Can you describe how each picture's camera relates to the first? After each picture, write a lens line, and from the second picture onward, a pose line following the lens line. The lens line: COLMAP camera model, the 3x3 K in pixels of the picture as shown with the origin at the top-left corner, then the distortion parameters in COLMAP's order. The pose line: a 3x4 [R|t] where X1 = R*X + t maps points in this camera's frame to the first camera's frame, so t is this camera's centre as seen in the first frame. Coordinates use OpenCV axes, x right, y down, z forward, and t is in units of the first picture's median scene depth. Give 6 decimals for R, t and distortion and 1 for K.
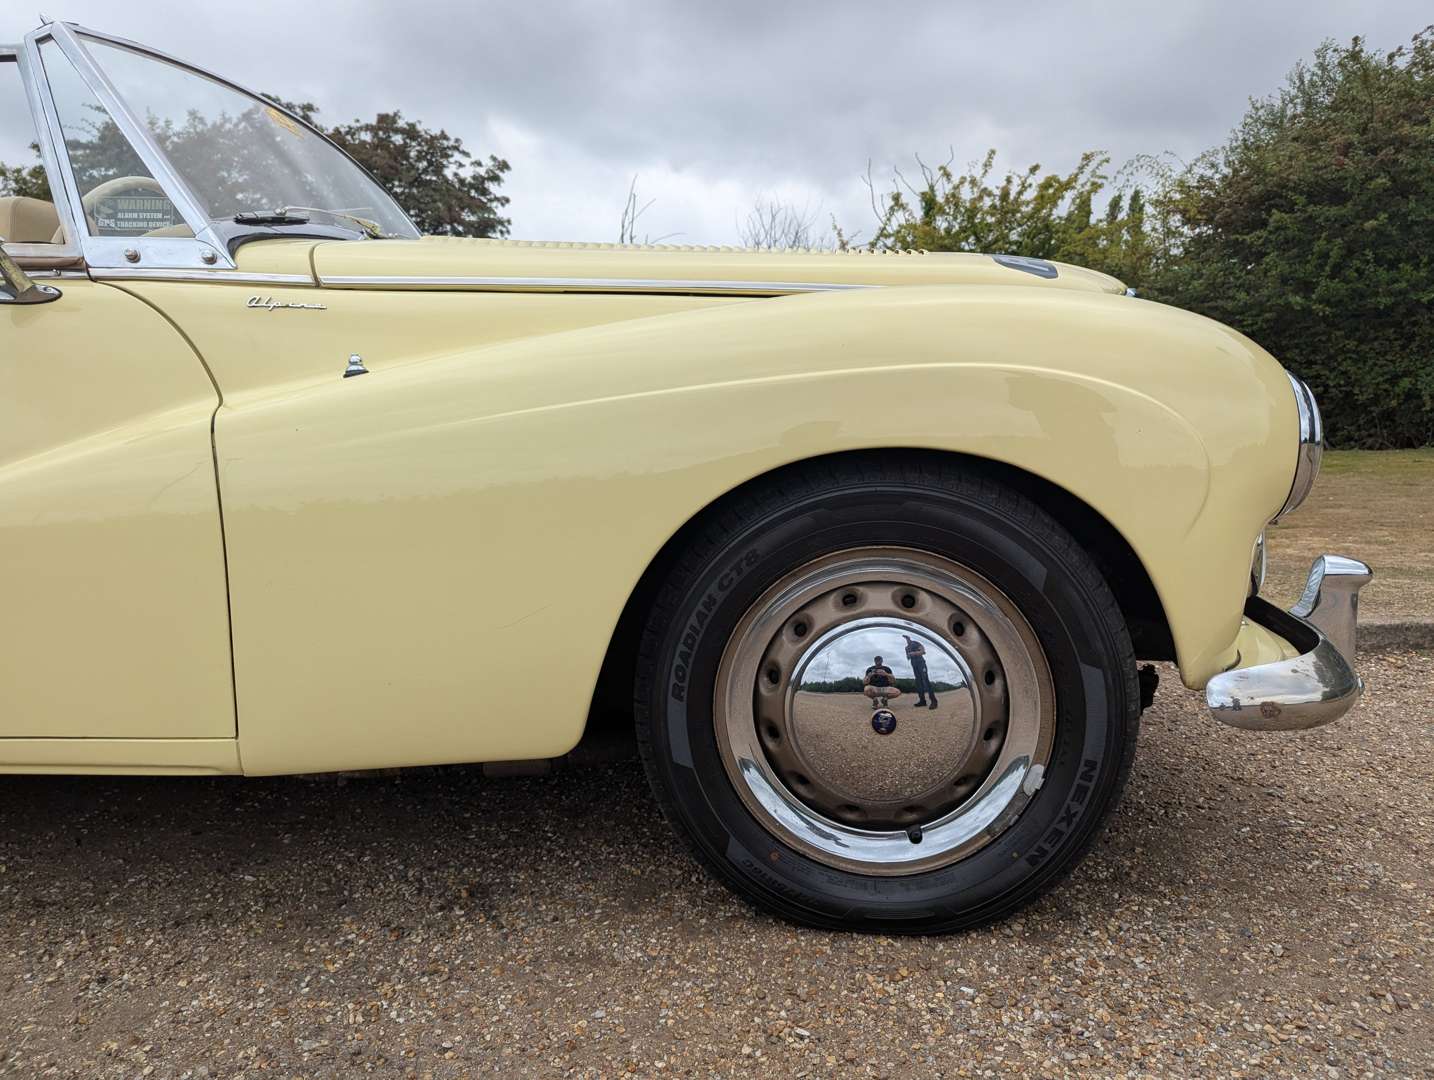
lens RADIAL K [[972.2, 0, 763.4], [0, 972.2, 536.1], [0, 0, 1]] dist [0.065881, -0.042787]
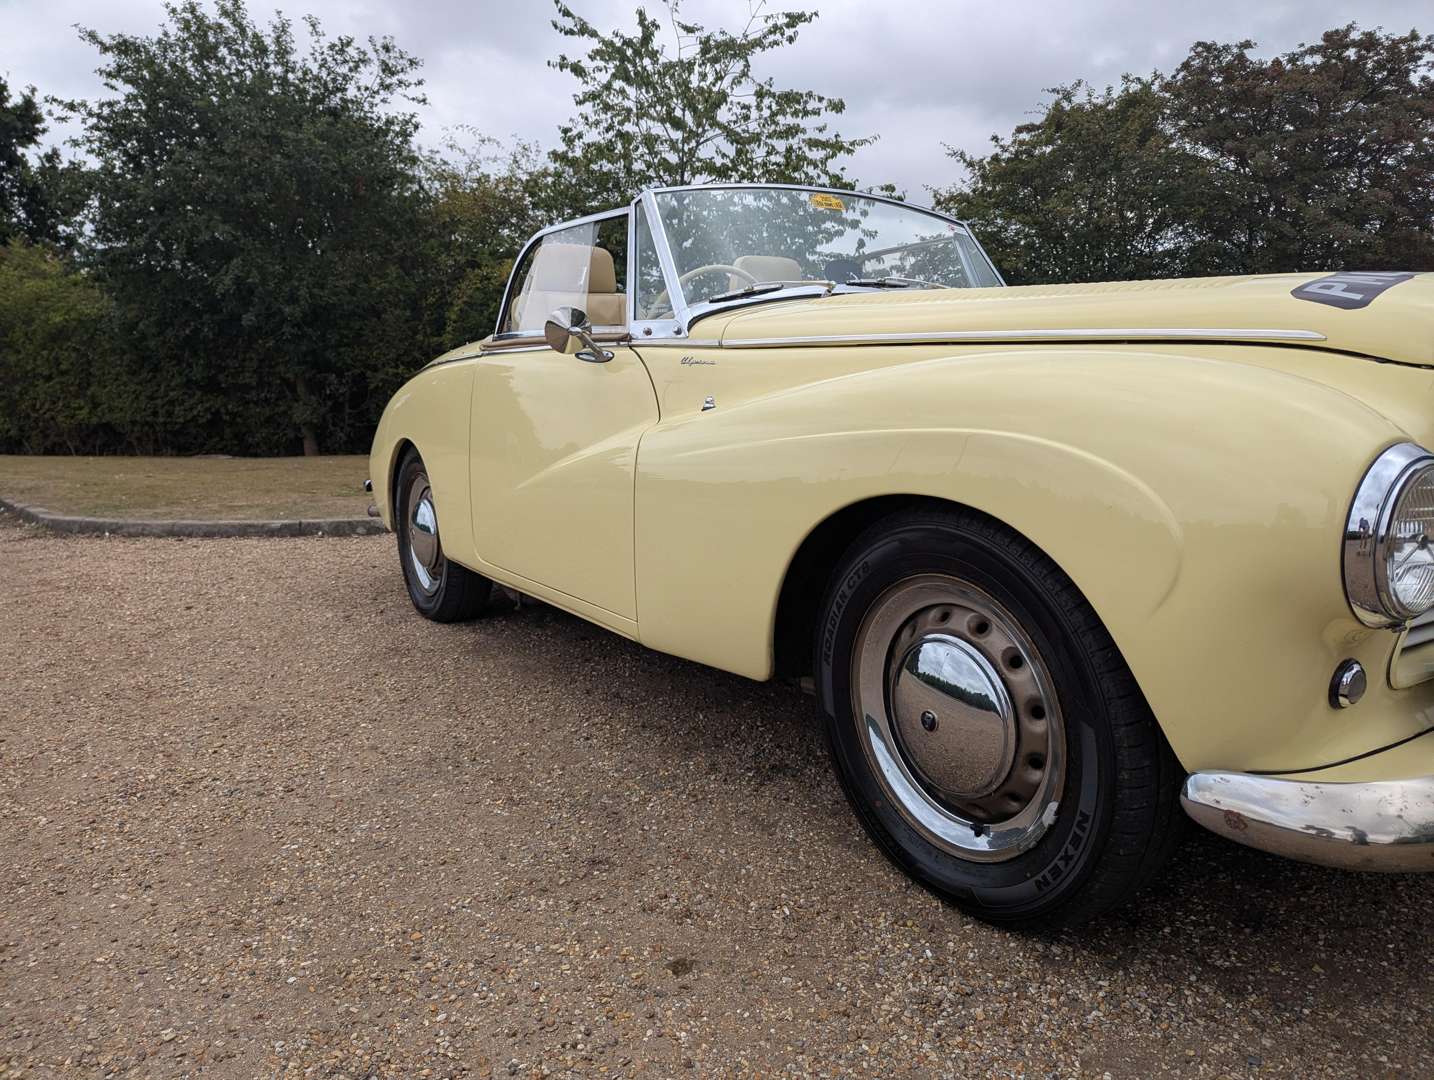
lens RADIAL K [[972.2, 0, 763.4], [0, 972.2, 536.1], [0, 0, 1]] dist [0.065881, -0.042787]
pose [[0.663272, 0.143043, -0.734581, 0.801025], [-0.104391, 0.989651, 0.098455, -0.126225], [0.741062, 0.011381, 0.671340, 0.034821]]
